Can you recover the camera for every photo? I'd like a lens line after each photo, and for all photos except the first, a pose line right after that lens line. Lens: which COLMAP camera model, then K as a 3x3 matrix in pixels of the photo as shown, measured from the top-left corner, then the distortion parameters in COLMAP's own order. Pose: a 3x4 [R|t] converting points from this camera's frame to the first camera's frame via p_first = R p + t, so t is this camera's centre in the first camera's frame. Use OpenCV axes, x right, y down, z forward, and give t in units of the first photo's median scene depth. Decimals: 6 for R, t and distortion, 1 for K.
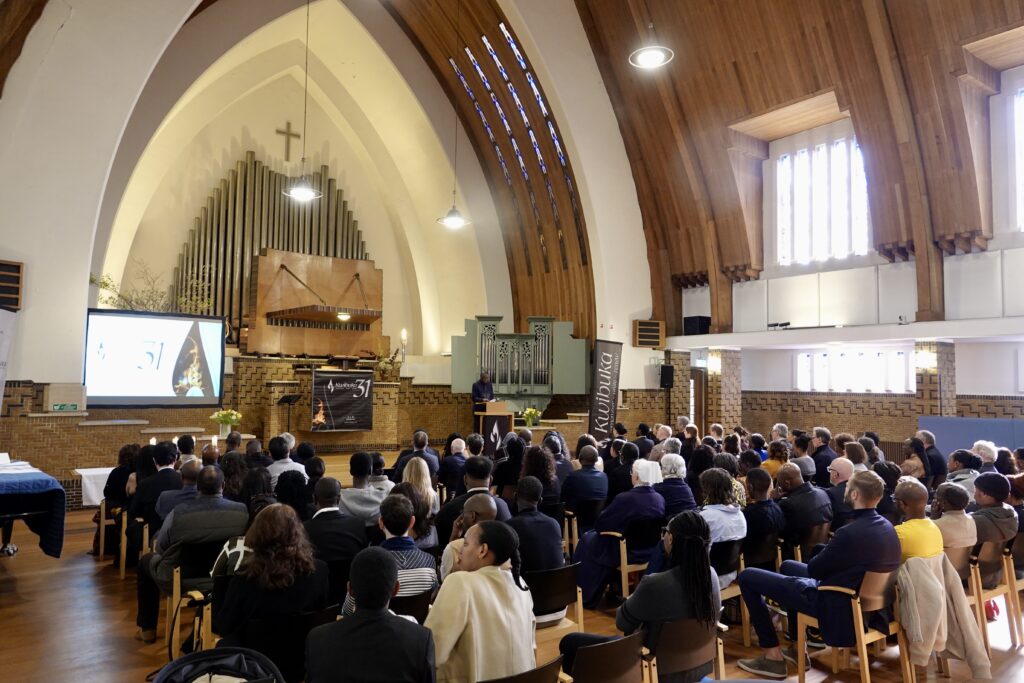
lens RADIAL K [[718.7, 0, 507.7], [0, 718.7, 344.9], [0, 0, 1]] dist [0.006642, 0.001955]
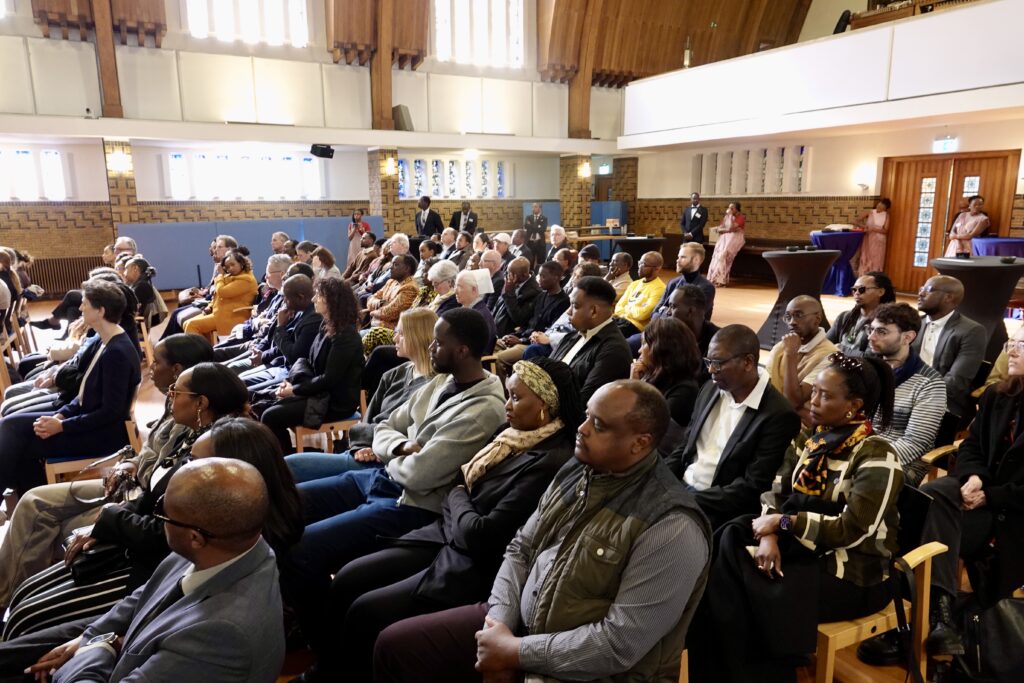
lens RADIAL K [[718.7, 0, 506.7], [0, 718.7, 347.2], [0, 0, 1]] dist [0.006642, 0.001955]
pose [[0.109558, -0.218253, 0.969723, -0.405914], [-0.050047, 0.973147, 0.224678, 0.025066], [-0.992720, -0.073147, 0.095693, 0.552657]]
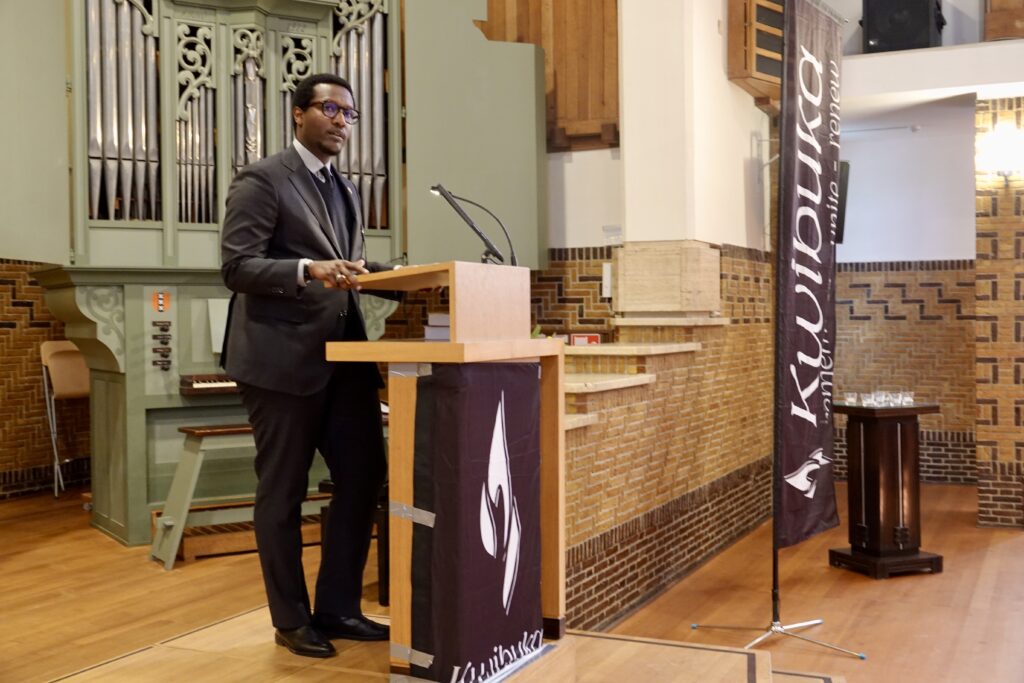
lens RADIAL K [[1204.8, 0, 518.8], [0, 1204.8, 334.4], [0, 0, 1]] dist [0.032983, 0.000000]
pose [[0.867033, -0.029109, 0.497400, -0.112048], [-0.005835, 0.997630, 0.068556, 0.067345], [-0.498216, -0.062343, 0.864809, 0.698055]]
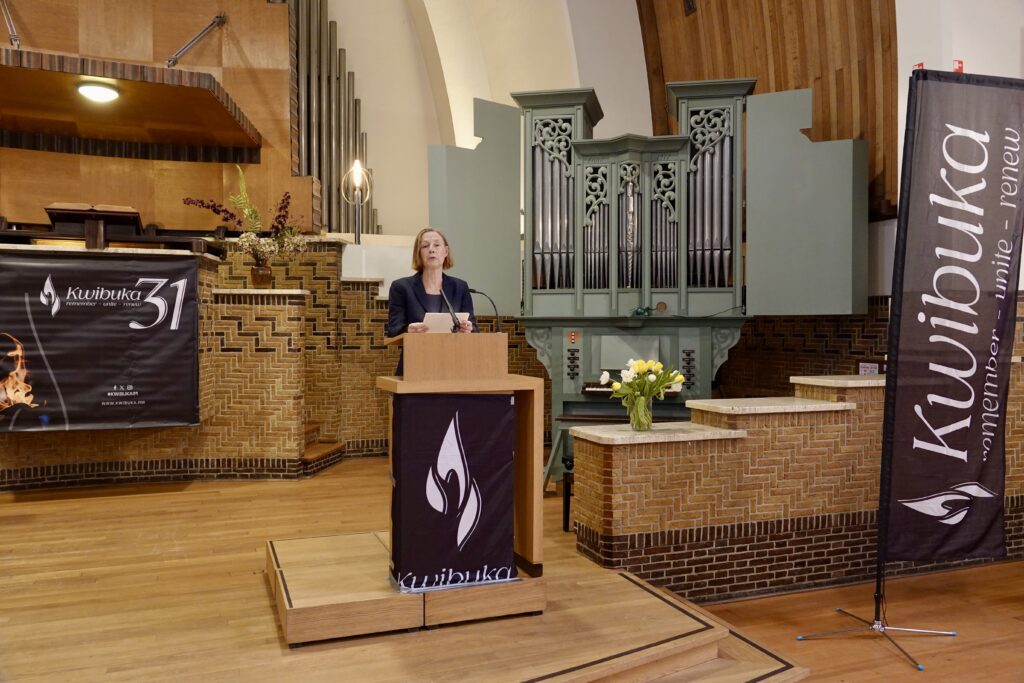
lens RADIAL K [[813.3, 0, 514.5], [0, 813.3, 339.6], [0, 0, 1]] dist [0.014575, 0.010613]
pose [[0.967962, -0.010105, -0.250893, 0.058087], [0.026288, 0.997777, 0.061233, 0.058222], [0.249717, -0.065867, 0.966076, 0.666356]]
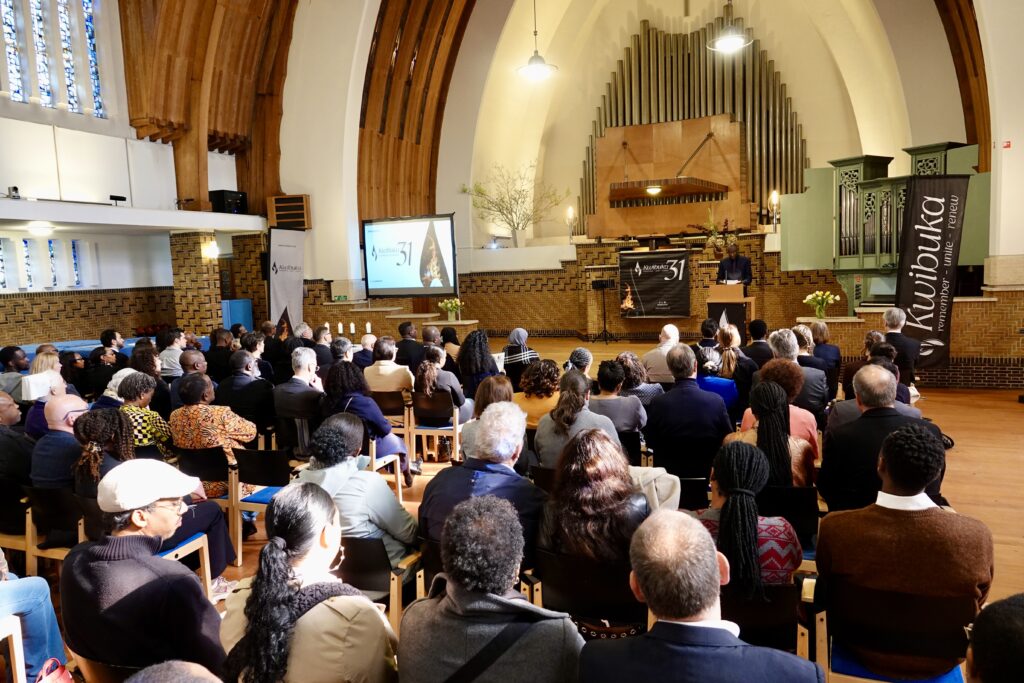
lens RADIAL K [[718.7, 0, 507.6], [0, 718.7, 340.3], [0, 0, 1]] dist [0.006642, 0.001955]
pose [[0.513369, 0.049349, -0.856748, 0.451446], [0.093503, 0.989185, 0.113004, 0.027018], [0.853059, -0.138121, 0.503203, 0.369875]]
